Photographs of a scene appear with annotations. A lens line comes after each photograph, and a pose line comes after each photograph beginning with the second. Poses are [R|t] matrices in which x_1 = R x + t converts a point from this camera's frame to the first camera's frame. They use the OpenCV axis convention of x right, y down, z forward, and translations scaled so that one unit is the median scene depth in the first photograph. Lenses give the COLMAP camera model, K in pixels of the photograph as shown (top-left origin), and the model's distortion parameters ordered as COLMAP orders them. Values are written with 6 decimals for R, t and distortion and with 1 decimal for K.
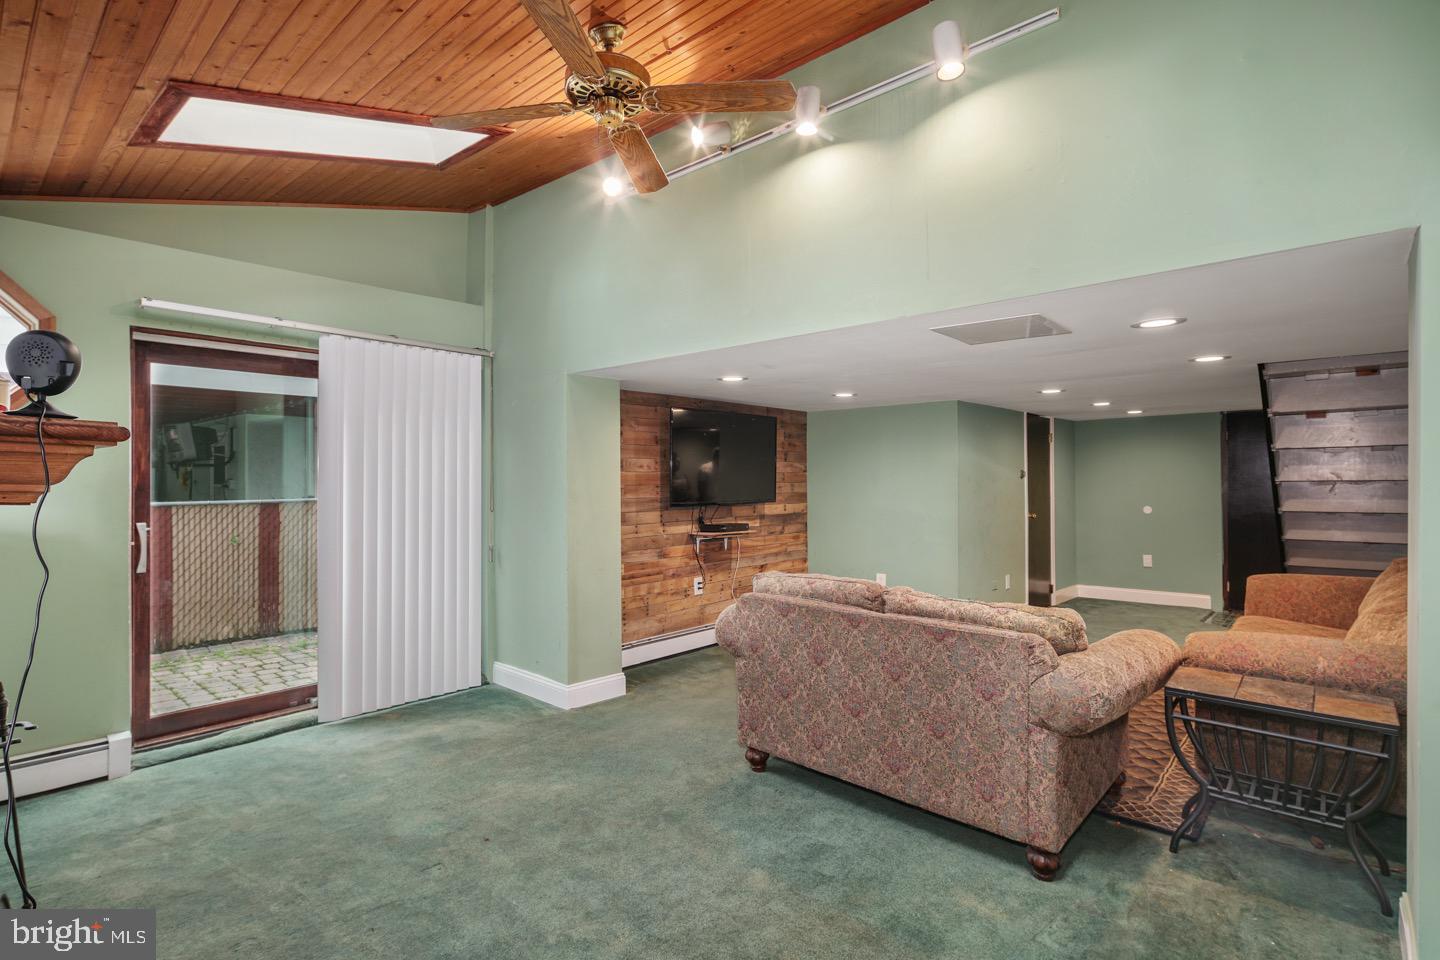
lens RADIAL K [[706.0, 0, 717.0], [0, 706.0, 477.3], [0, 0, 1]] dist [0.001172, -0.000894]
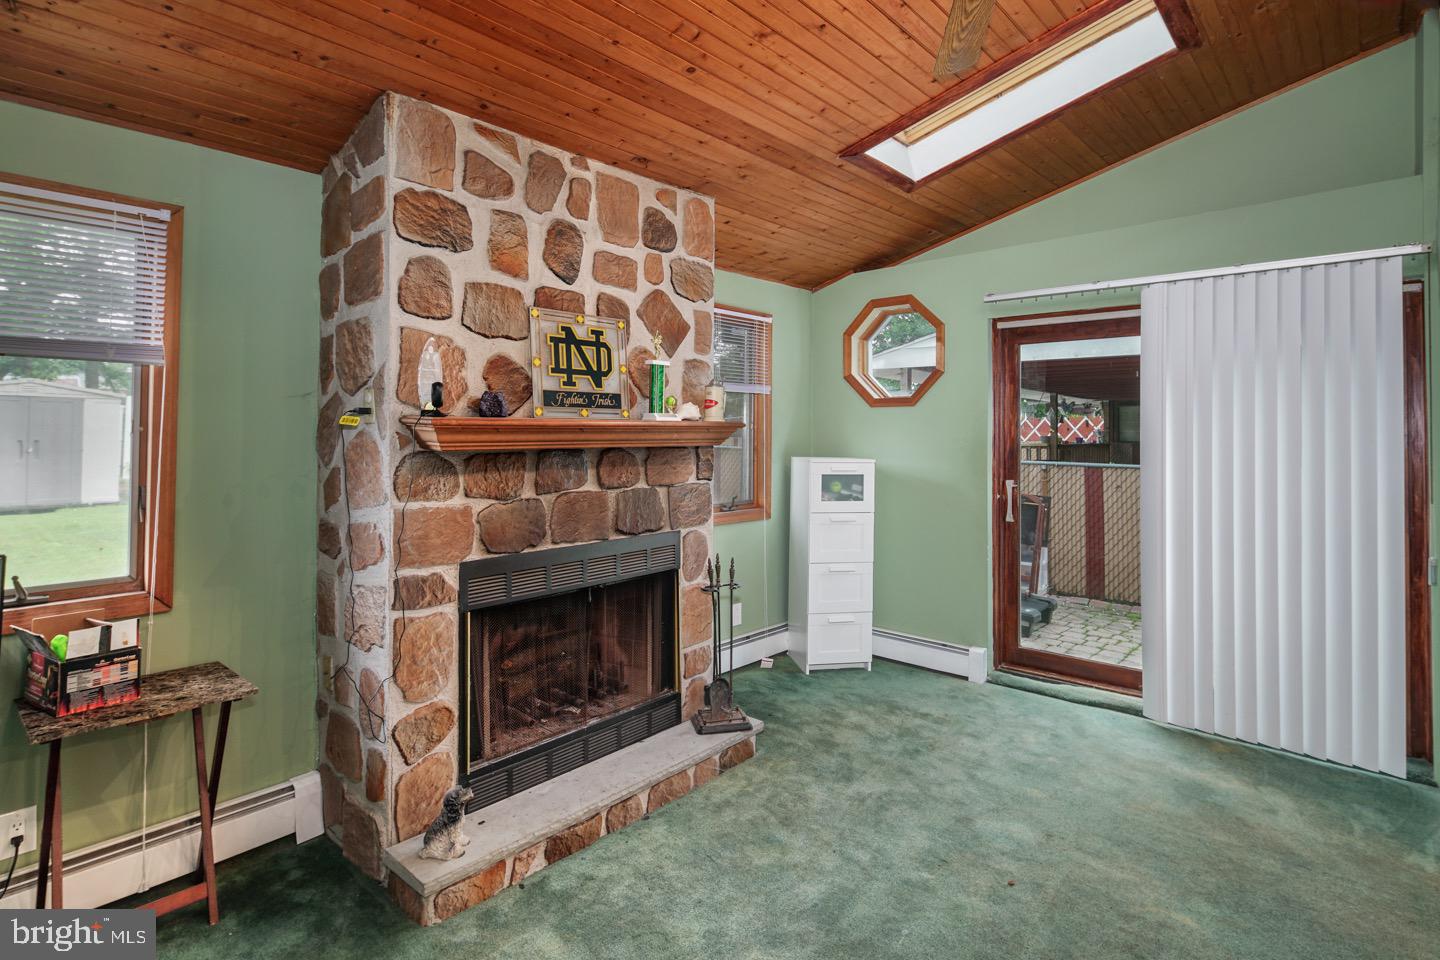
lens RADIAL K [[706.0, 0, 683.4], [0, 706.0, 425.4], [0, 0, 1]] dist [0.001172, -0.000894]
pose [[-0.011064, -0.011896, -0.999868, 0.351071], [-0.003658, 0.999923, -0.011856, -0.010935], [0.999932, 0.003526, -0.011107, 0.420887]]
